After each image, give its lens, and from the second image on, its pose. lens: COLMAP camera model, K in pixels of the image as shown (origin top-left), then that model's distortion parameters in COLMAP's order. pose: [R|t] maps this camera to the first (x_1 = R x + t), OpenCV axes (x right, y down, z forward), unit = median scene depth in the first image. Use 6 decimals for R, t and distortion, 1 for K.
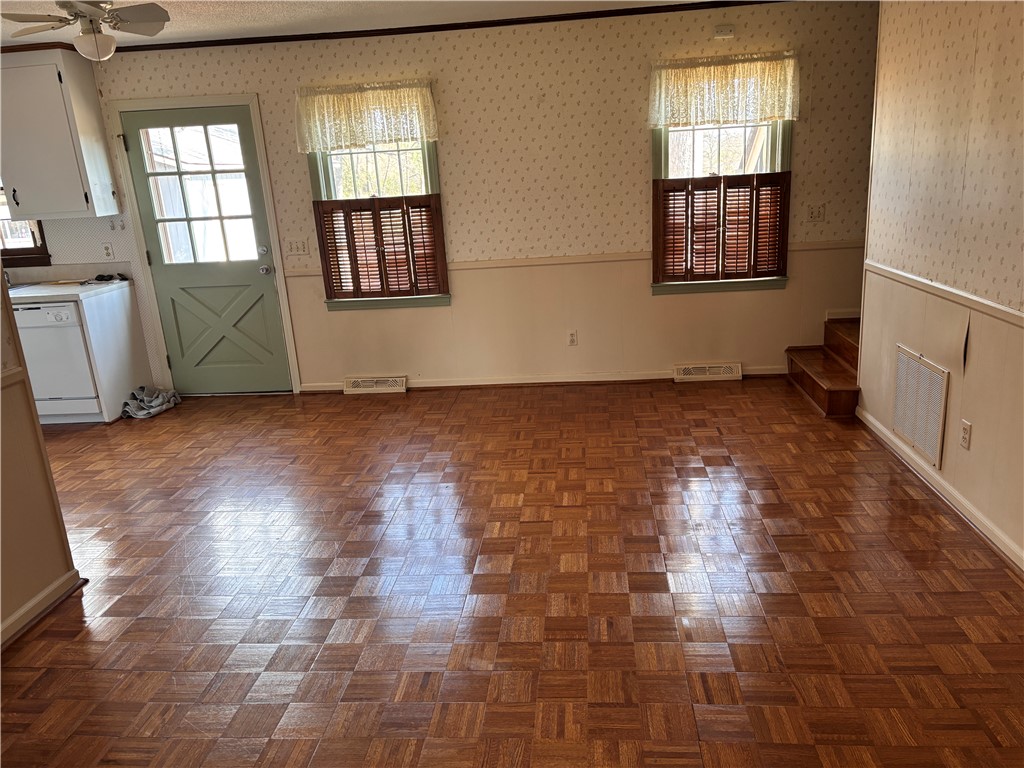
lens RADIAL K [[782.8, 0, 510.8], [0, 782.8, 391.6], [0, 0, 1]] dist [0.034343, -0.005622]
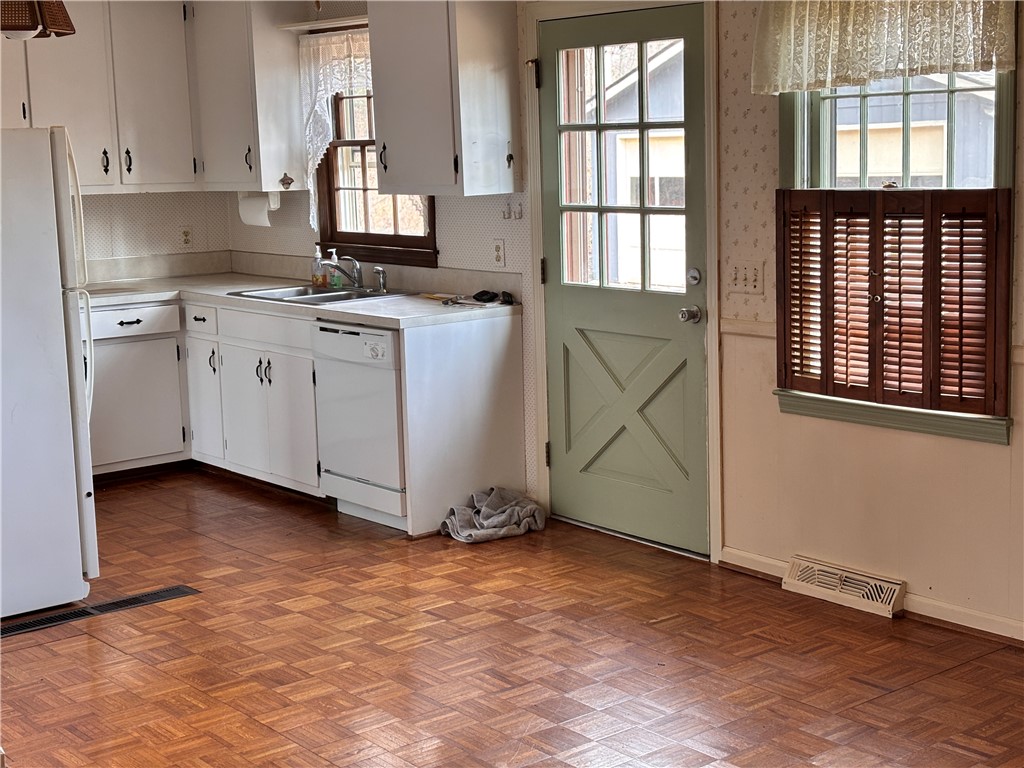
lens RADIAL K [[1546.2, 0, 514.1], [0, 1546.2, 380.7], [0, 0, 1]] dist [0.244661, 0.000000]
pose [[0.700962, 0.149482, -0.697357, 0.327869], [-0.214117, 0.976790, -0.005844, -0.082252], [0.680298, 0.153413, 0.716700, 0.197980]]
